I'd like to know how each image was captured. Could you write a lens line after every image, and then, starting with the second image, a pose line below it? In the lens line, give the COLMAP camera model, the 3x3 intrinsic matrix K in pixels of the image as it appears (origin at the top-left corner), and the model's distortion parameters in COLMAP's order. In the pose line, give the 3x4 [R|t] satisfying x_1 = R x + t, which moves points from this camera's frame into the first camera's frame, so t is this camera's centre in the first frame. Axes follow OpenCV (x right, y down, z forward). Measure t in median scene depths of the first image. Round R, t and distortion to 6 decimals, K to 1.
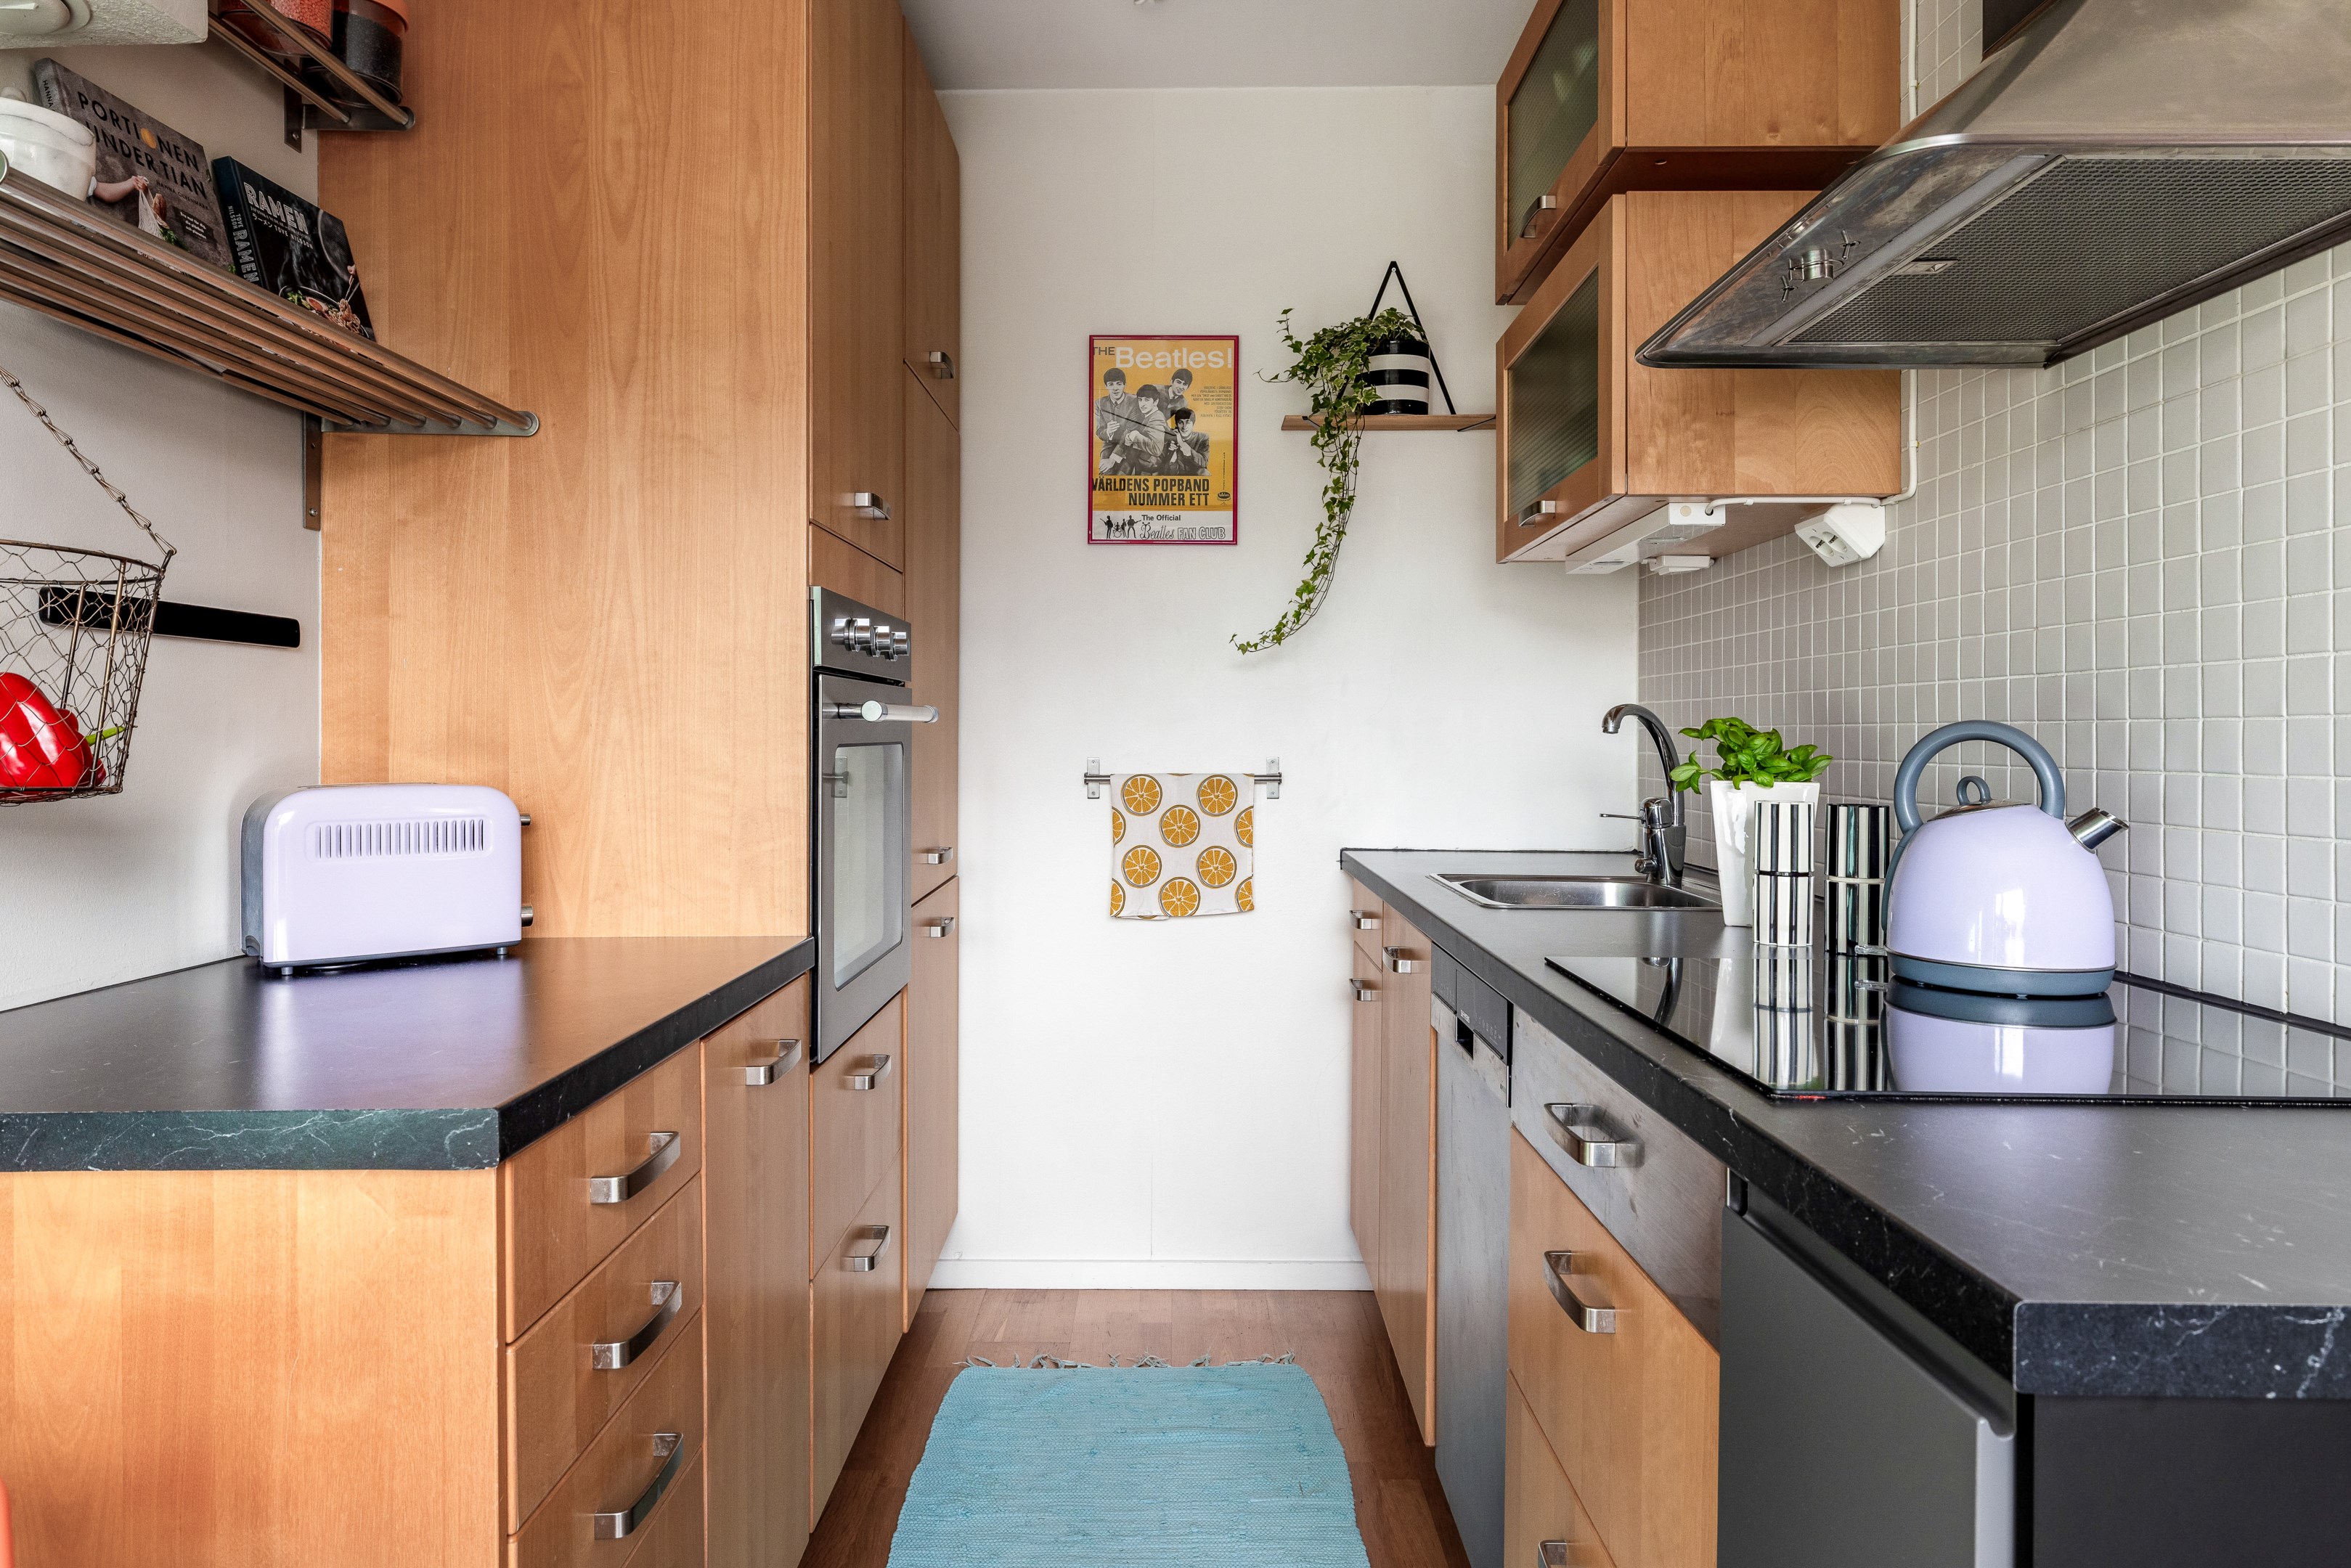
lens RADIAL K [[1448.1, 0, 1170.8], [0, 1448.1, 735.0], [0, 0, 1]] dist [-0.000873, 0.000466]
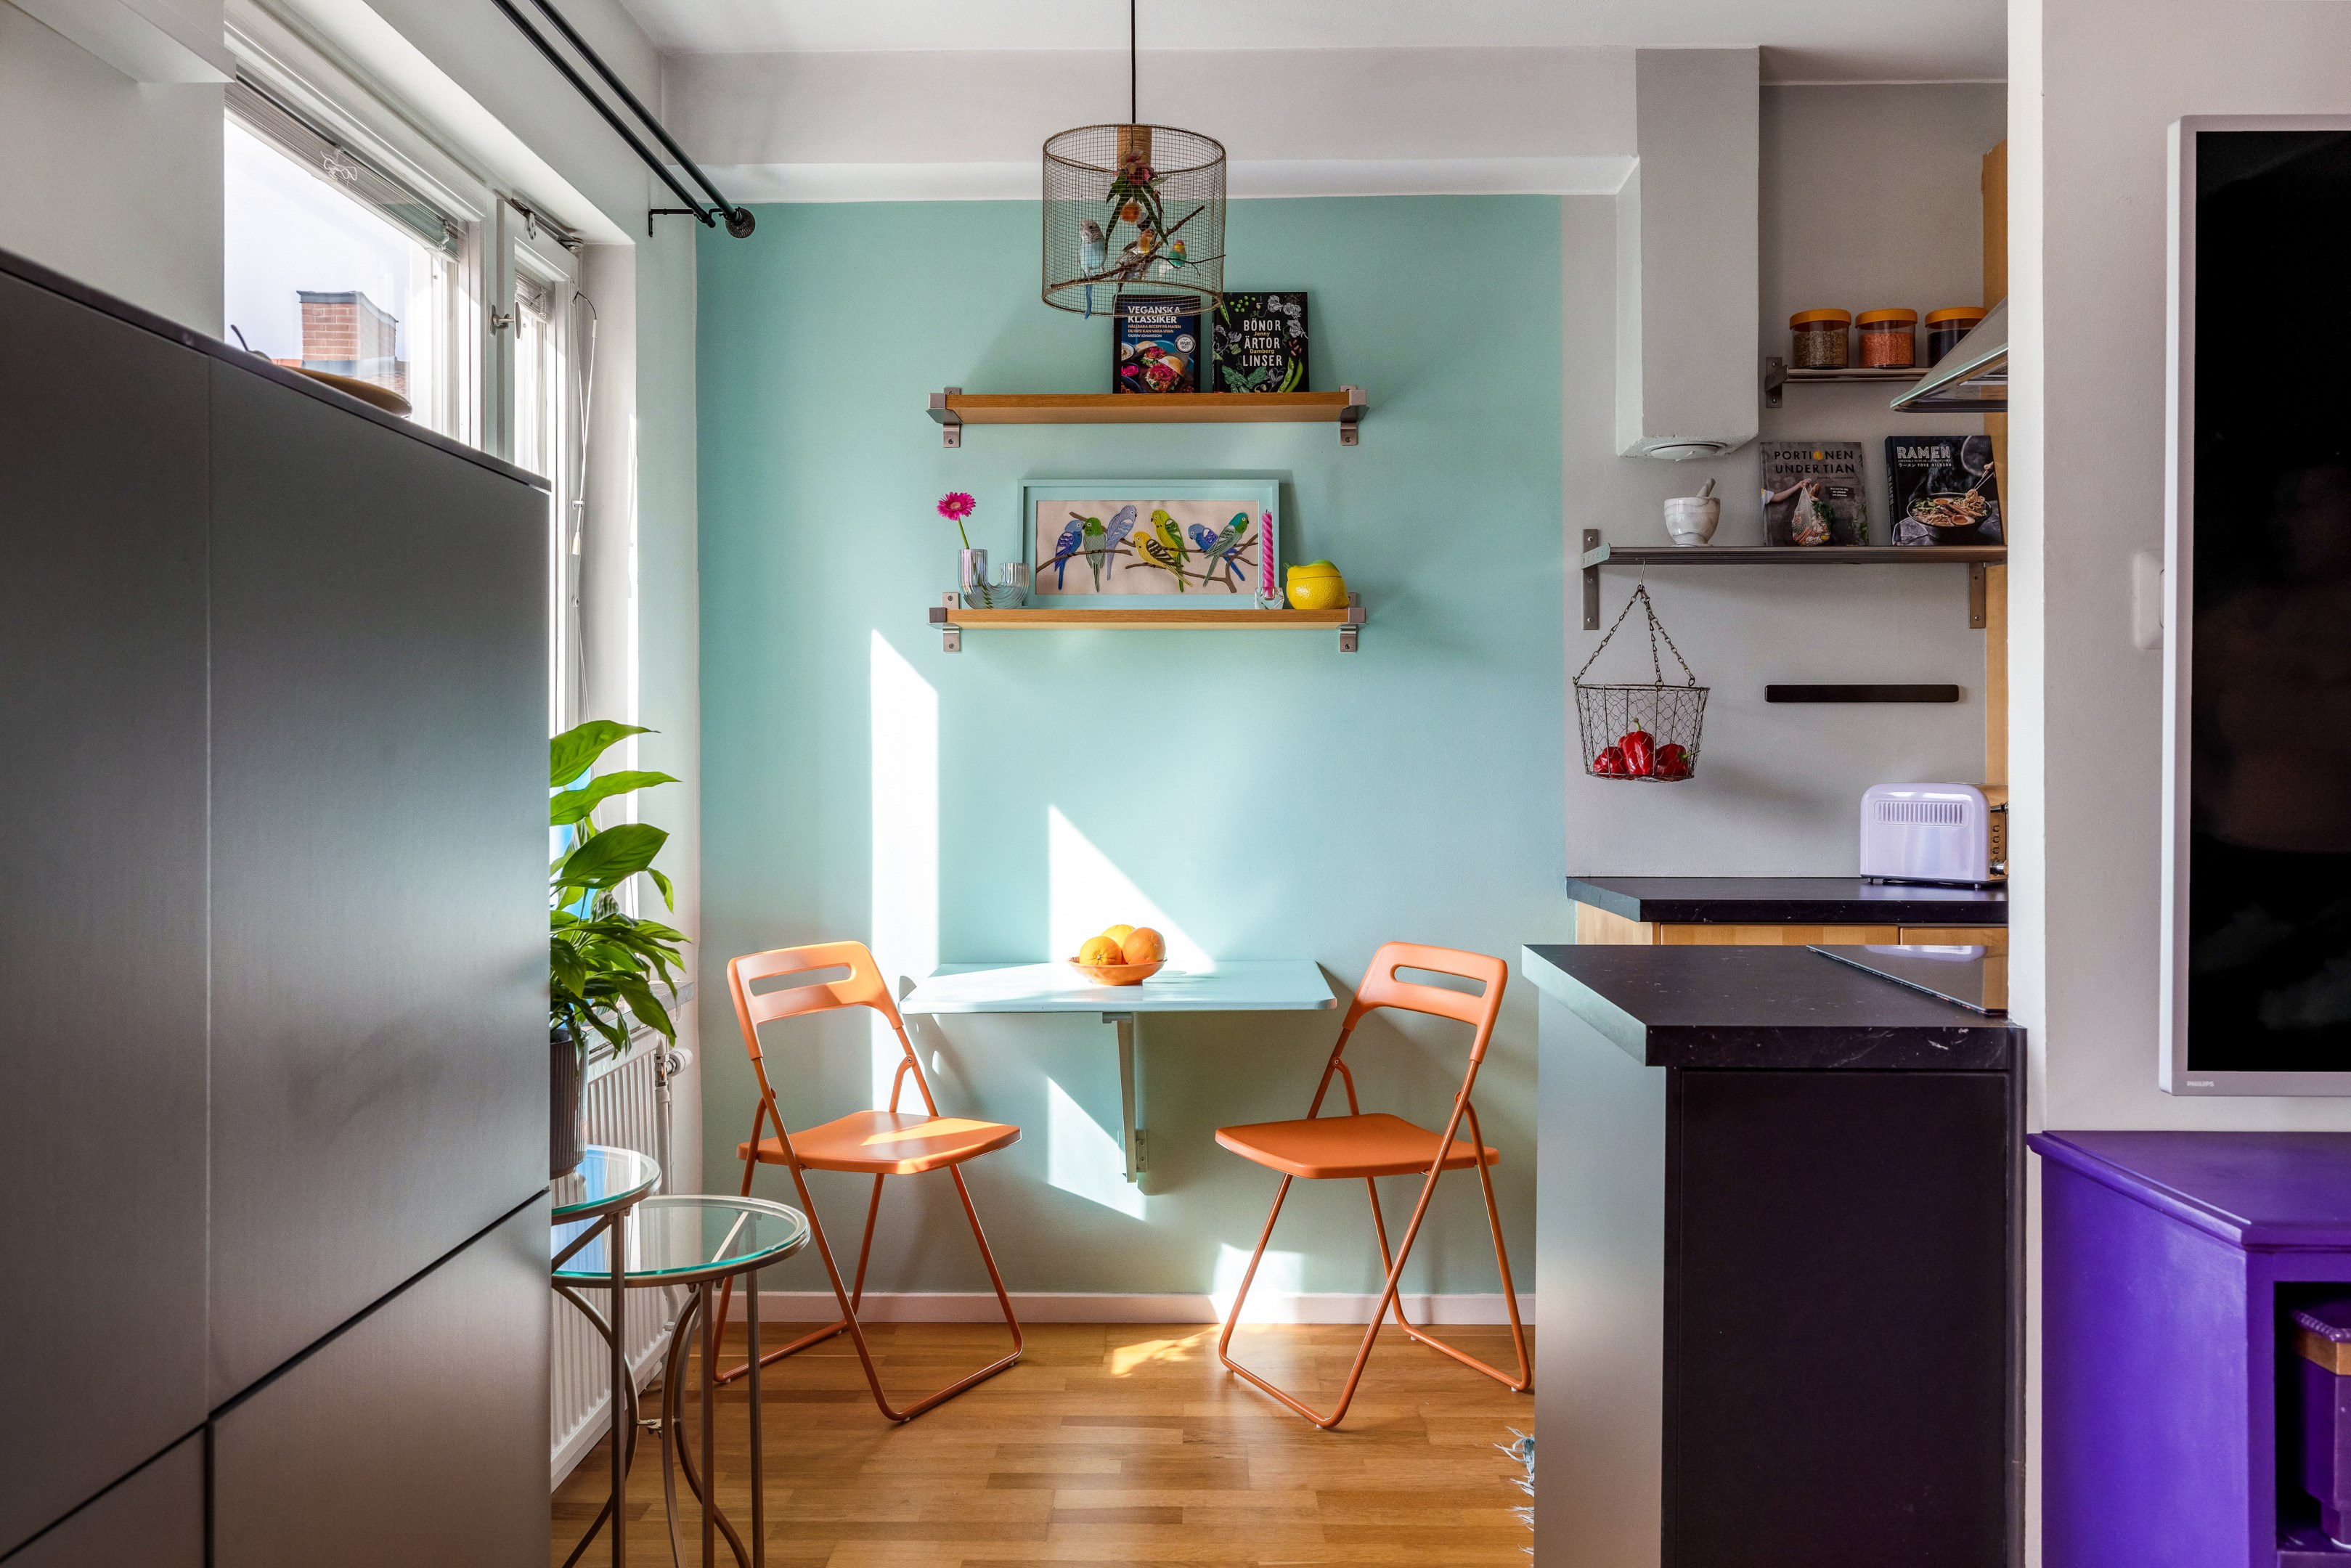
lens RADIAL K [[1381.4, 0, 1163.9], [0, 1381.4, 769.9], [0, 0, 1]] dist [-0.000963, 0.003139]
pose [[0.033117, 0.013513, -0.999360, 0.960267], [0.002290, 0.999905, 0.013596, -0.004518], [0.999449, -0.002739, 0.033083, 0.025568]]
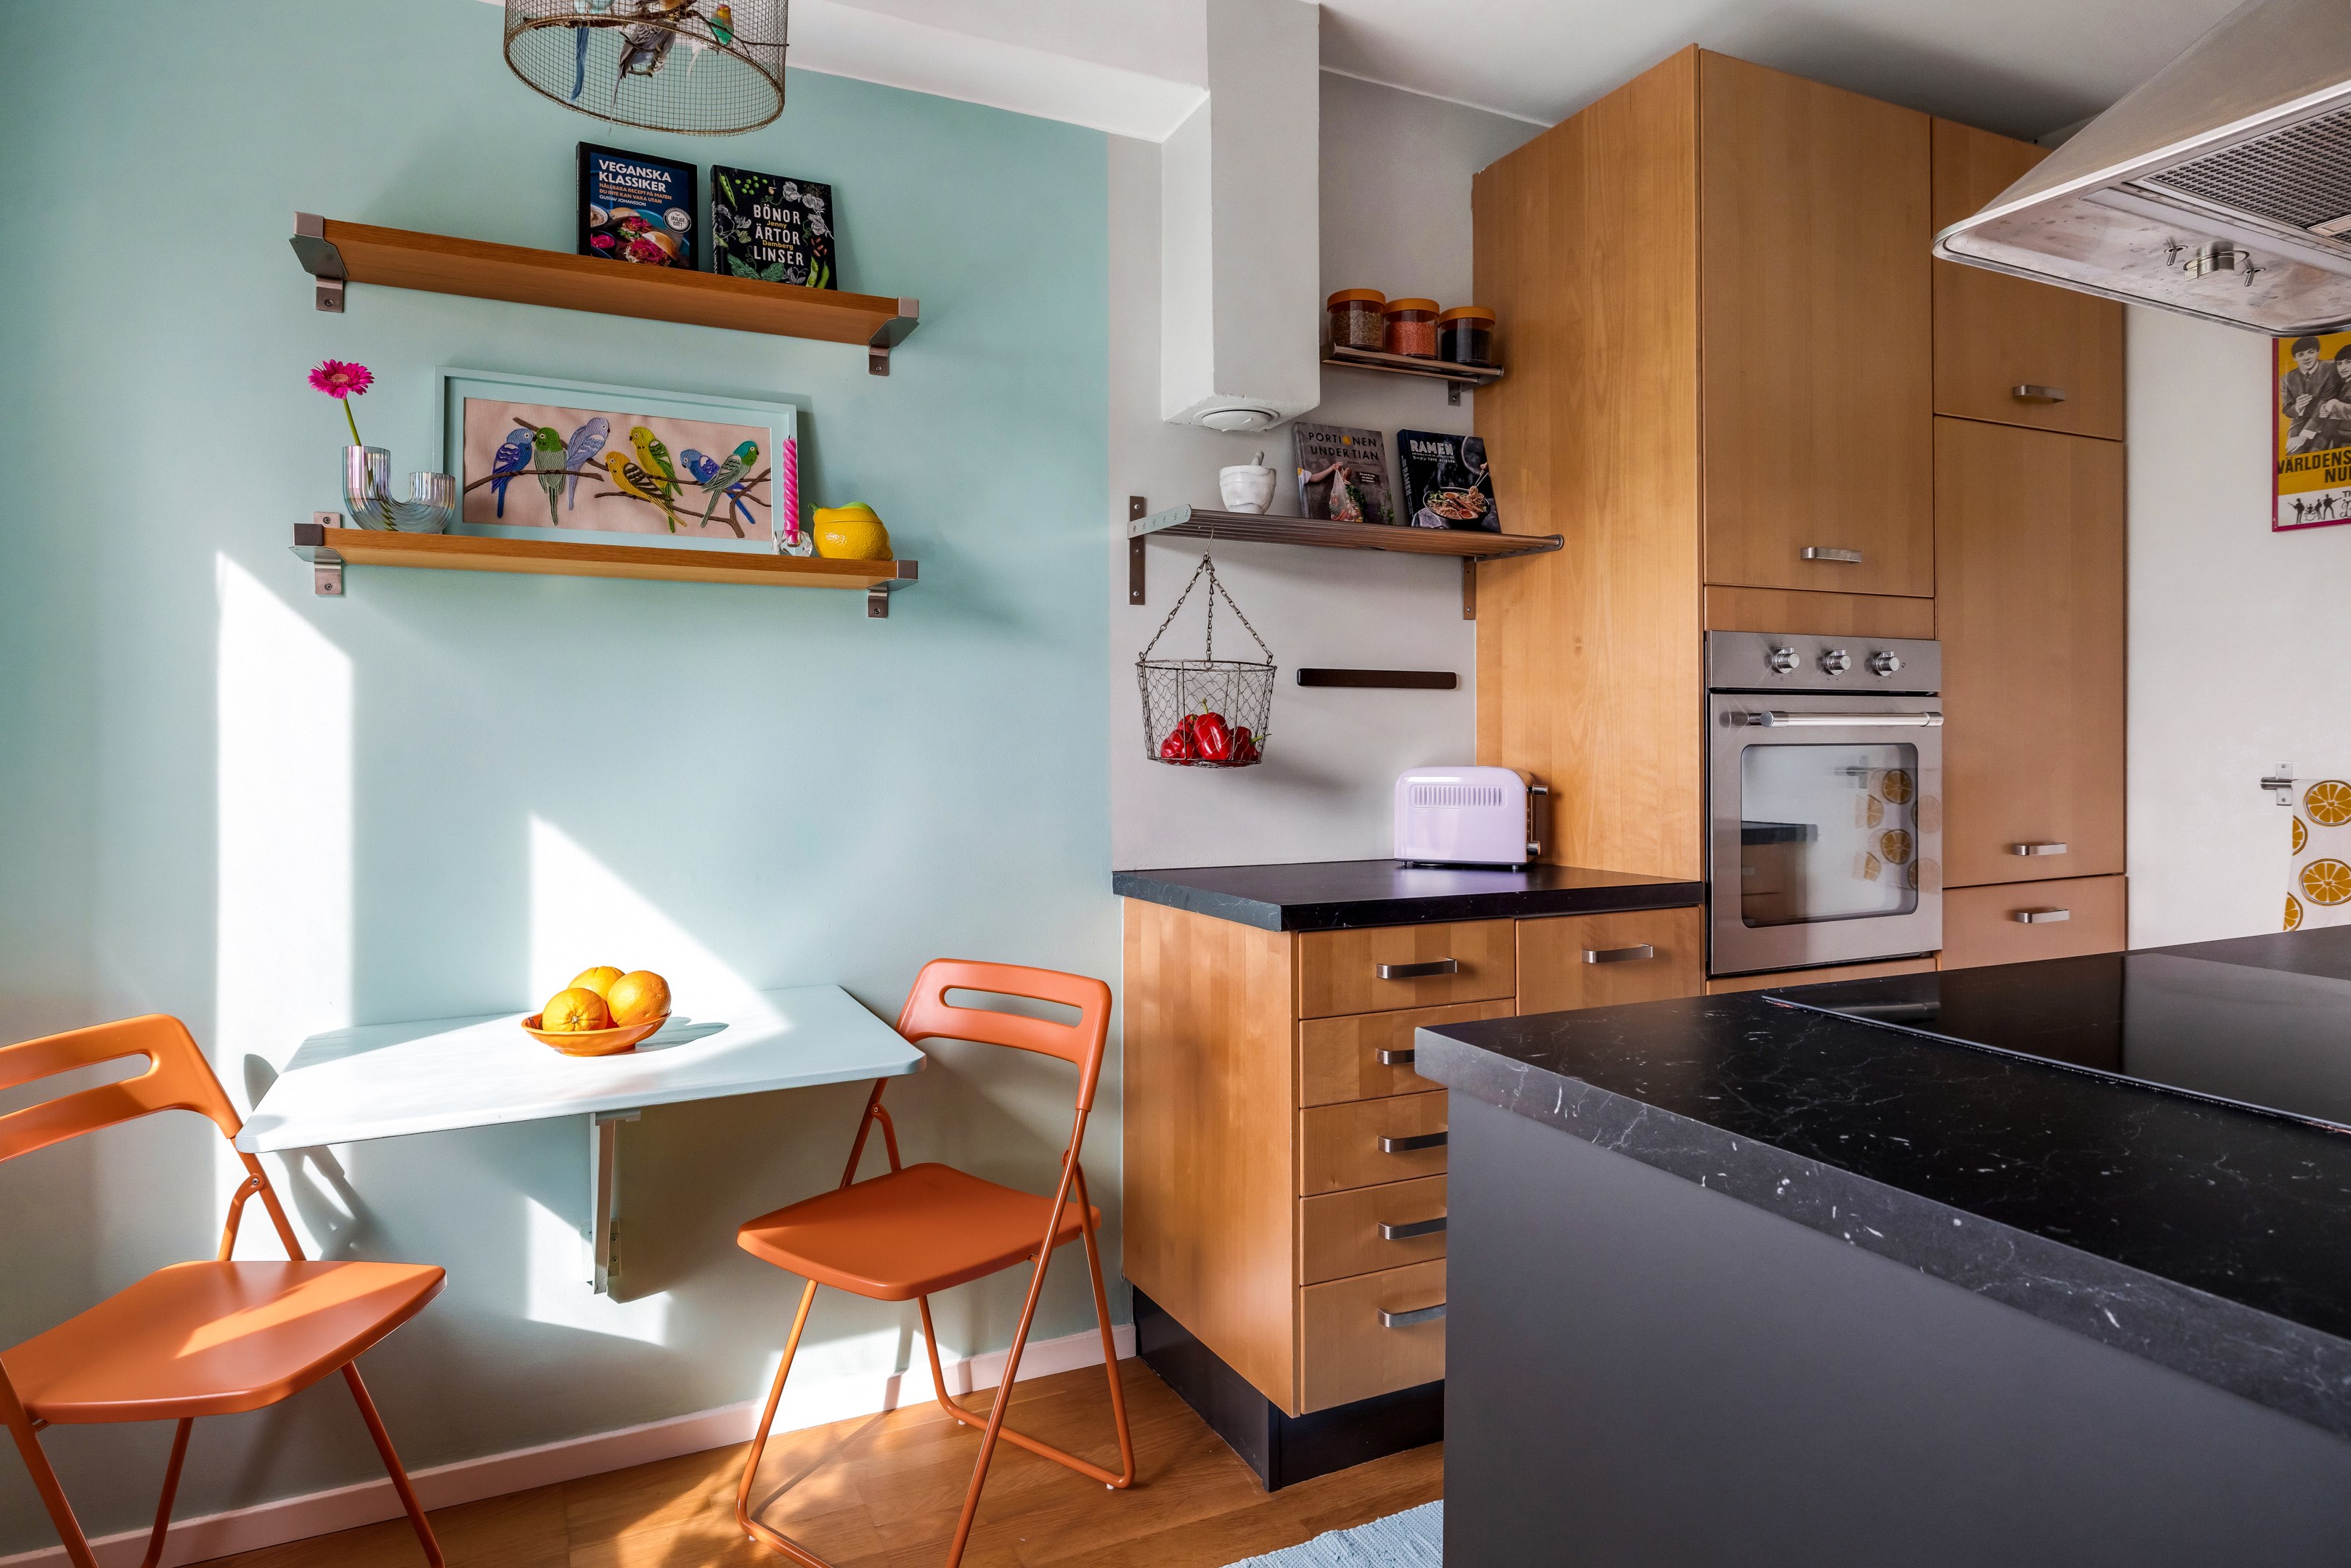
lens RADIAL K [[1280.7, 0, 1150.0], [0, 1280.7, 737.3], [0, 0, 1]] dist [0.001030, 0.000967]
pose [[0.445161, -0.000848, -0.895450, 0.620026], [0.001208, 0.999999, -0.000347, -0.000357], [0.895450, -0.000927, 0.445162, -0.028494]]
